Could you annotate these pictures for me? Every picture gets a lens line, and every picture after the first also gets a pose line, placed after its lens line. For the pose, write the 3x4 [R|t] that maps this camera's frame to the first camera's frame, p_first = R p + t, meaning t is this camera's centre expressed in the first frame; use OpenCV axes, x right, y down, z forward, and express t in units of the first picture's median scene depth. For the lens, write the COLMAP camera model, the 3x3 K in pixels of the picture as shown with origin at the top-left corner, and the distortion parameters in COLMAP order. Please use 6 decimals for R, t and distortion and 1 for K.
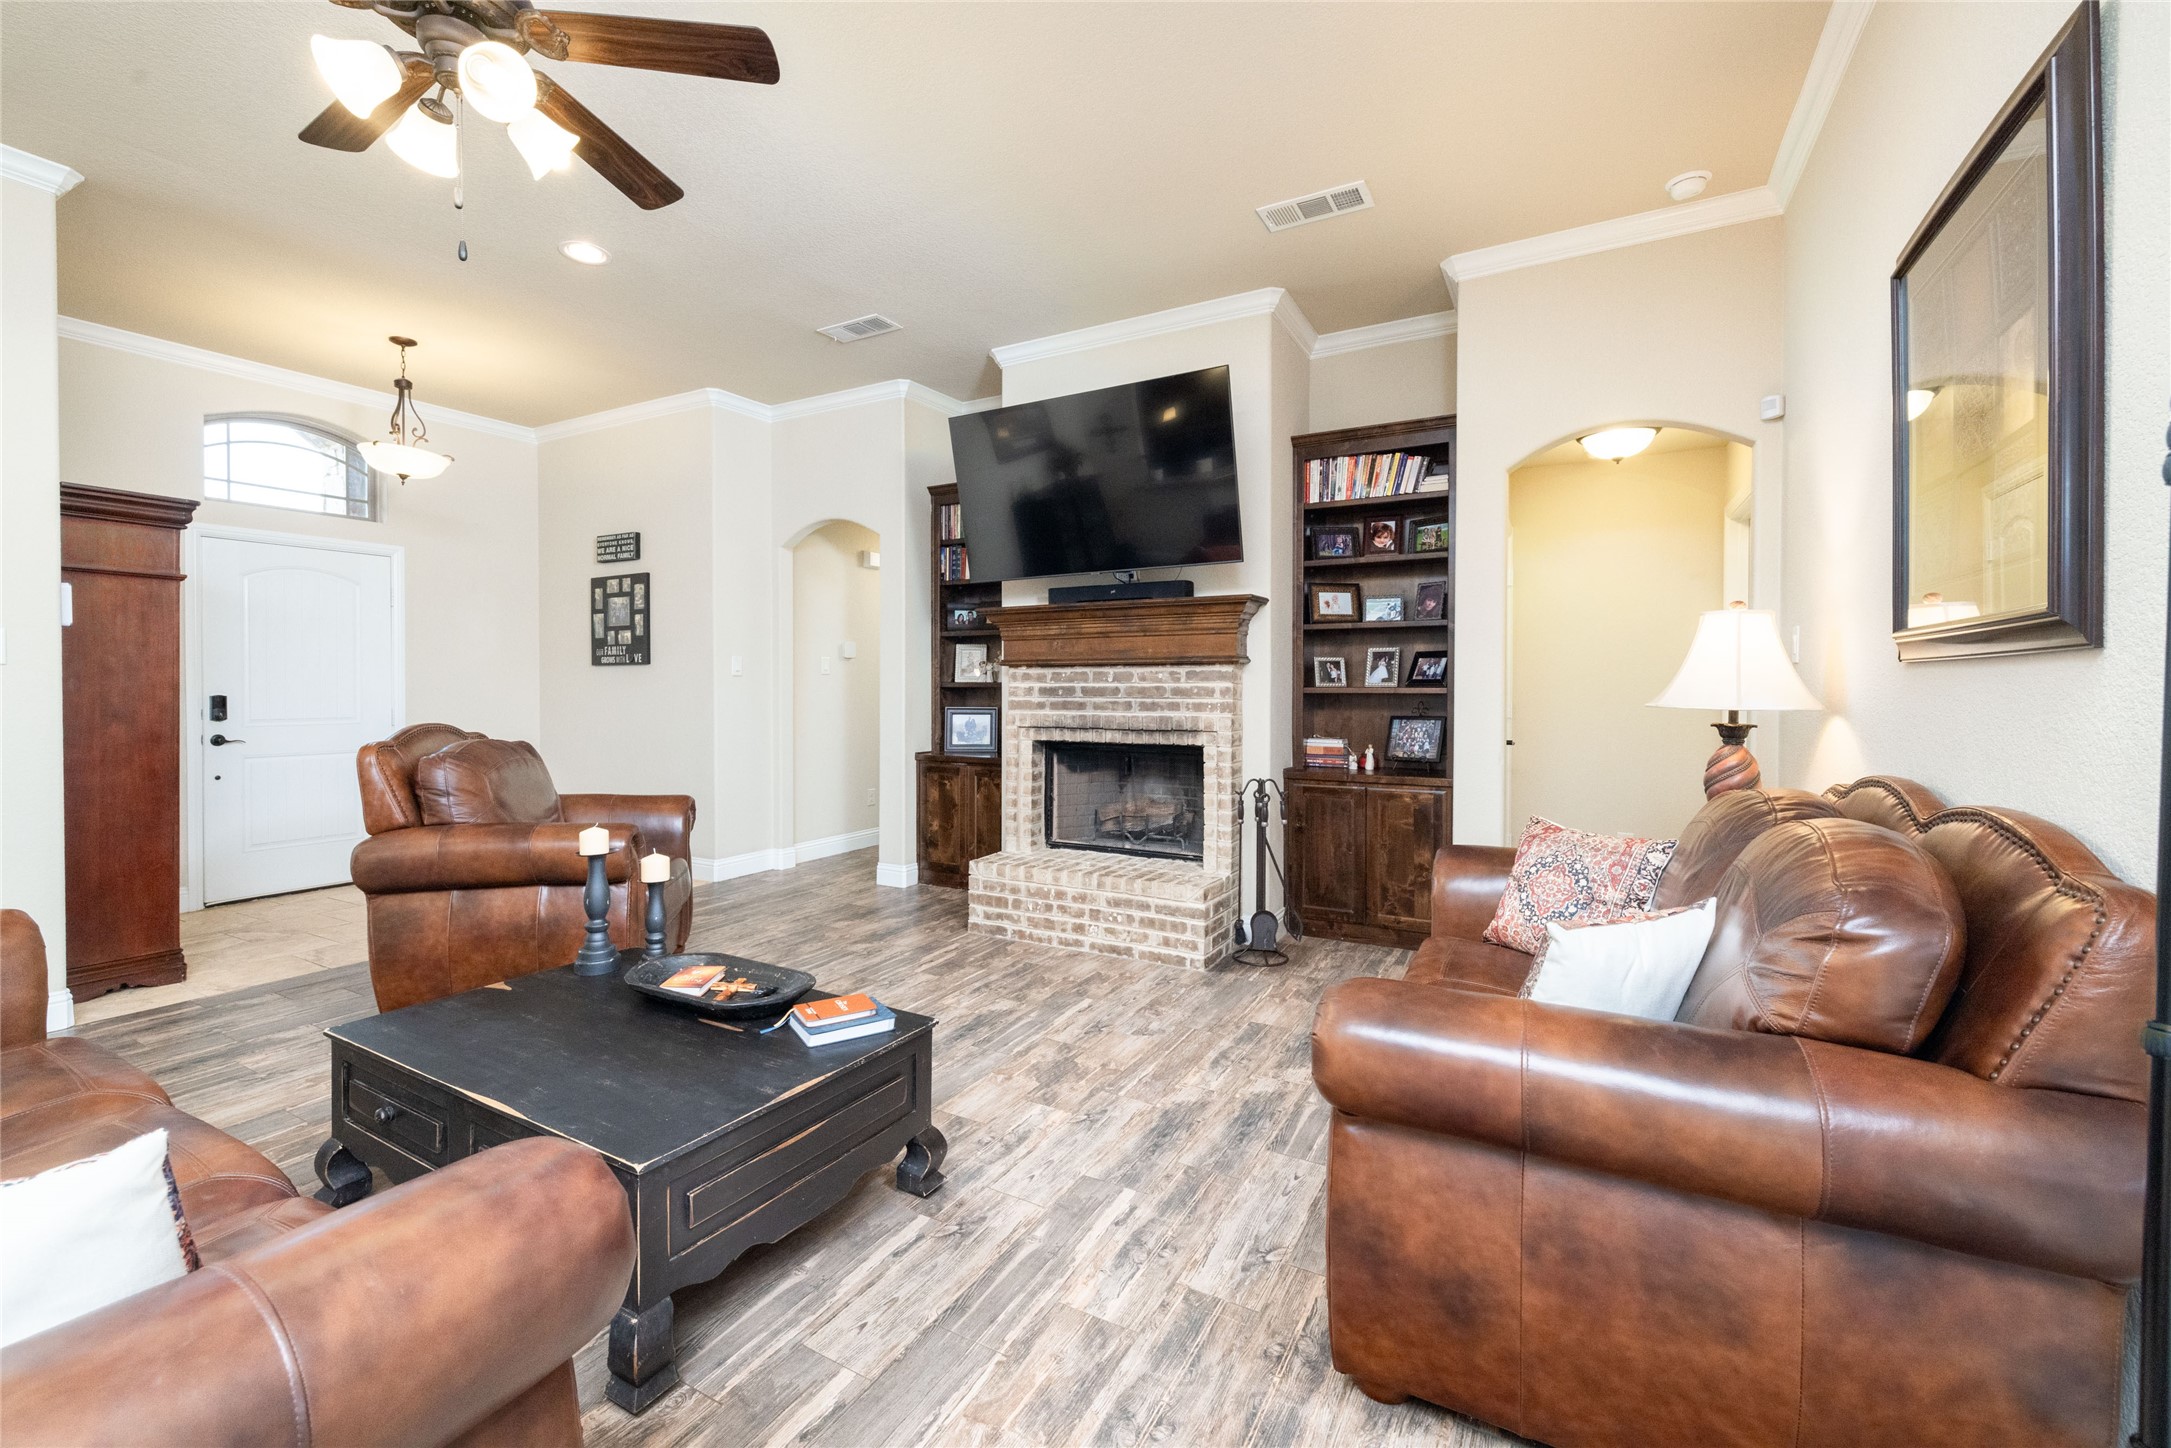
lens RADIAL K [[905.8, 0, 1064.1], [0, 905.8, 694.1], [0, 0, 1]] dist [-0.000228, 0.000111]
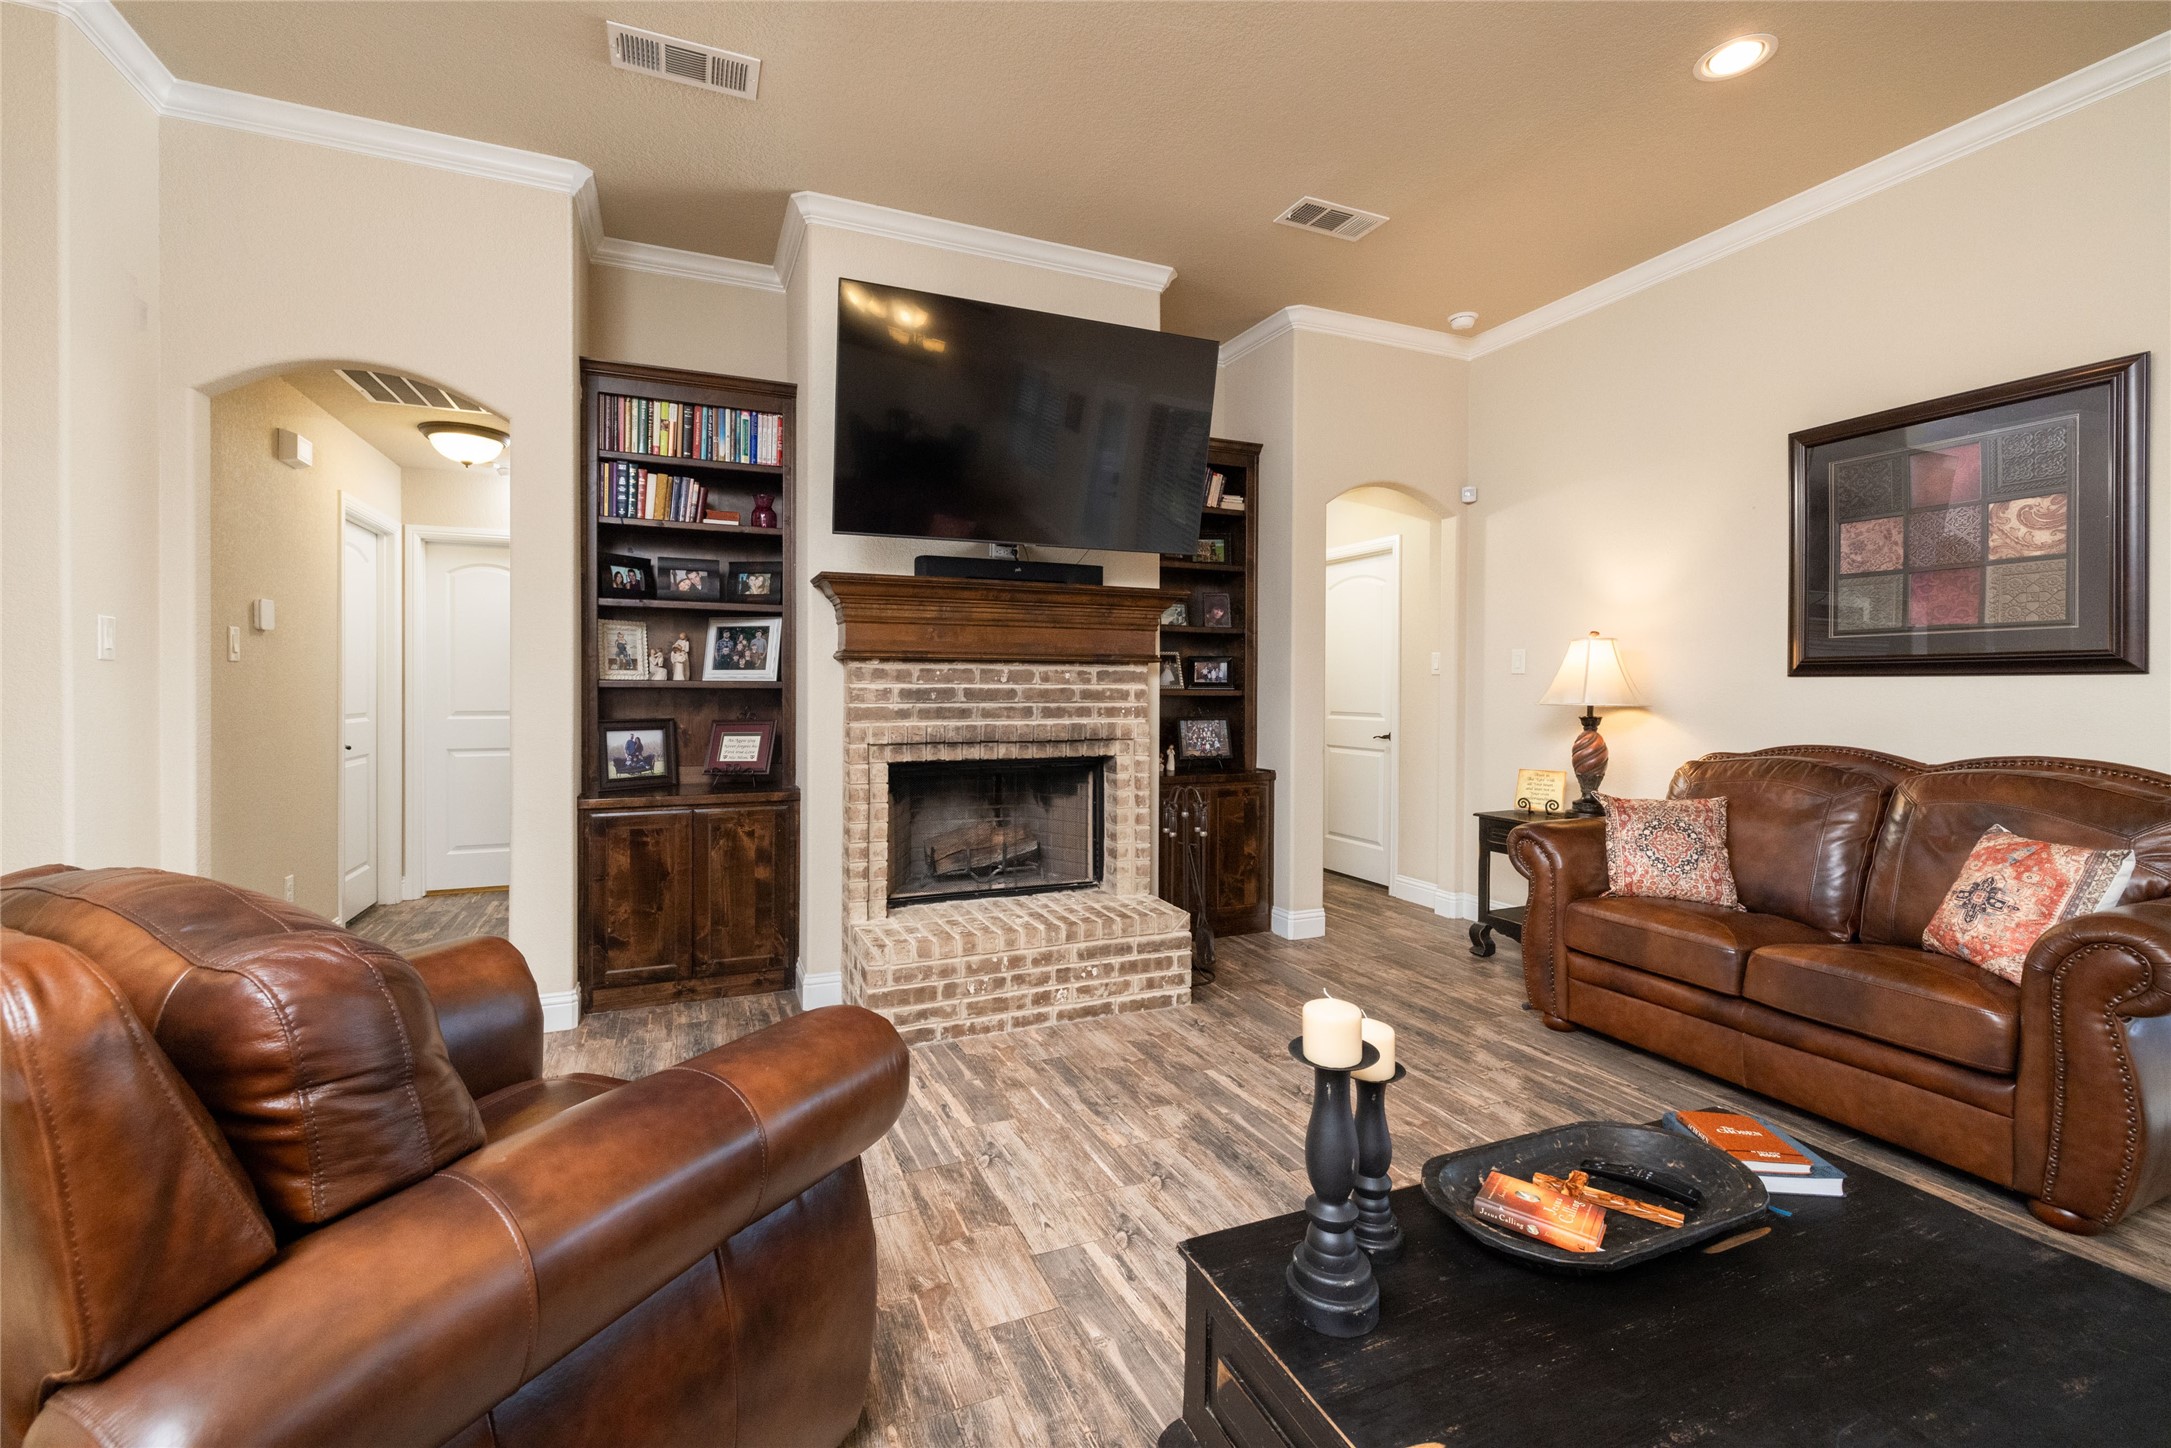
lens RADIAL K [[905.8, 0, 1064.1], [0, 905.8, 694.1], [0, 0, 1]] dist [-0.000228, 0.000111]
pose [[0.607789, -0.002830, 0.794093, -0.573127], [0.003037, 0.999995, 0.001239, -0.004296], [-0.794093, 0.001659, 0.607795, 0.494667]]
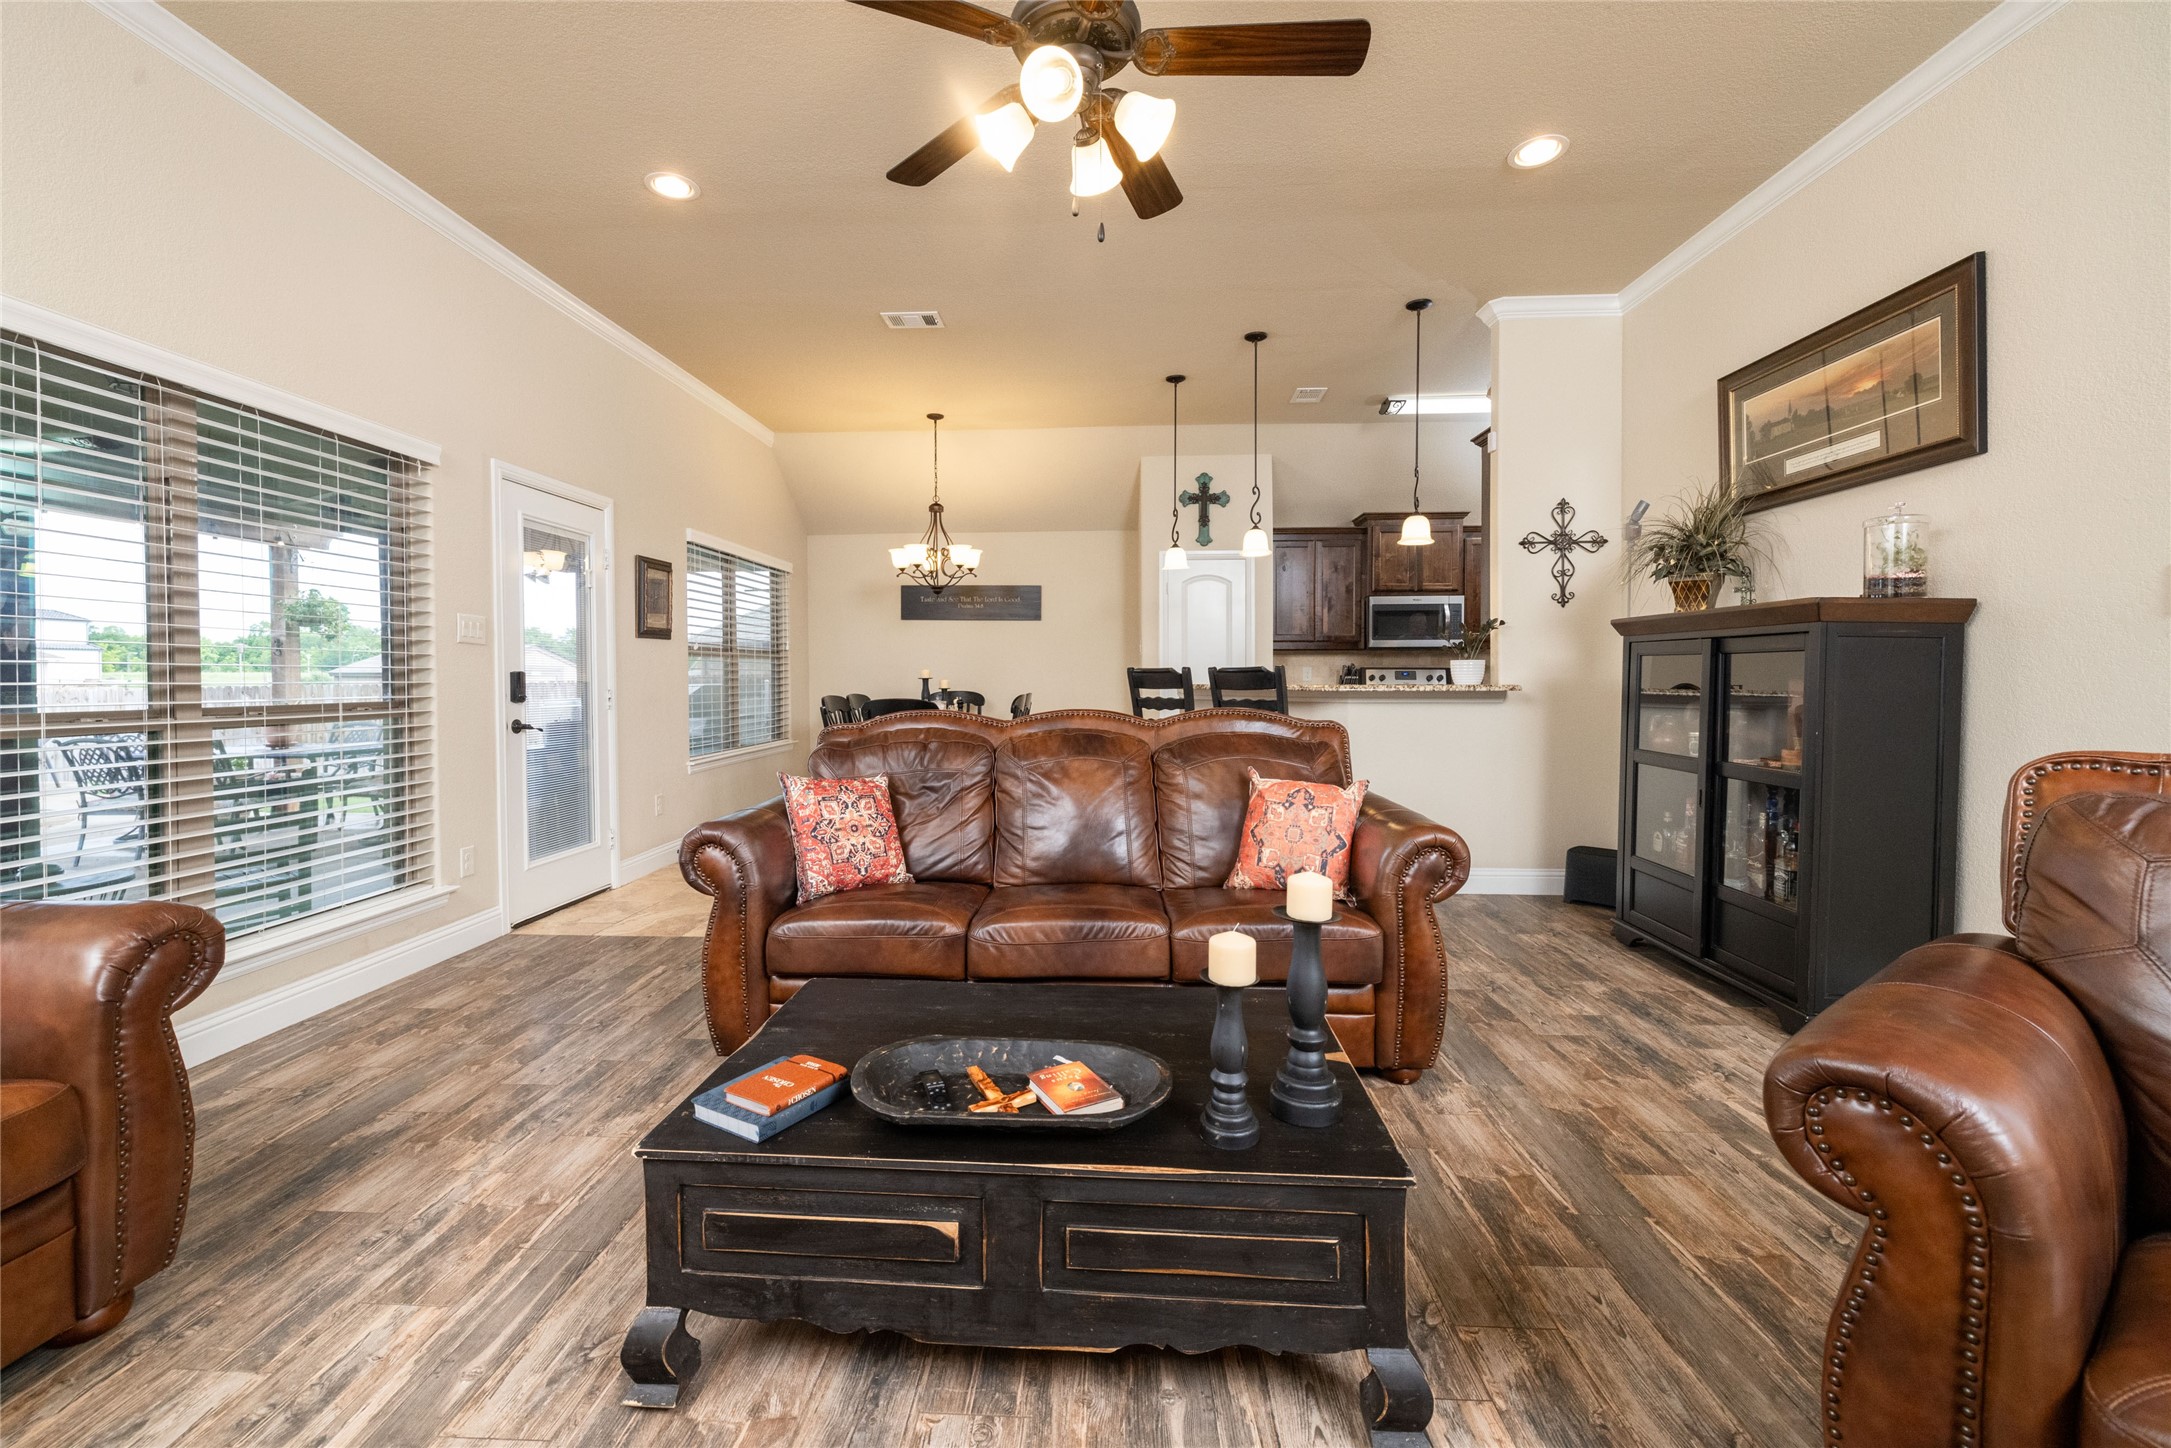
lens RADIAL K [[905.8, 0, 1064.1], [0, 905.8, 694.1], [0, 0, 1]] dist [-0.000228, 0.000111]
pose [[-0.894043, 0.013721, -0.447770, -0.066281], [0.001732, 0.999629, 0.027173, 0.009658], [0.447977, 0.023518, -0.893736, 0.868968]]
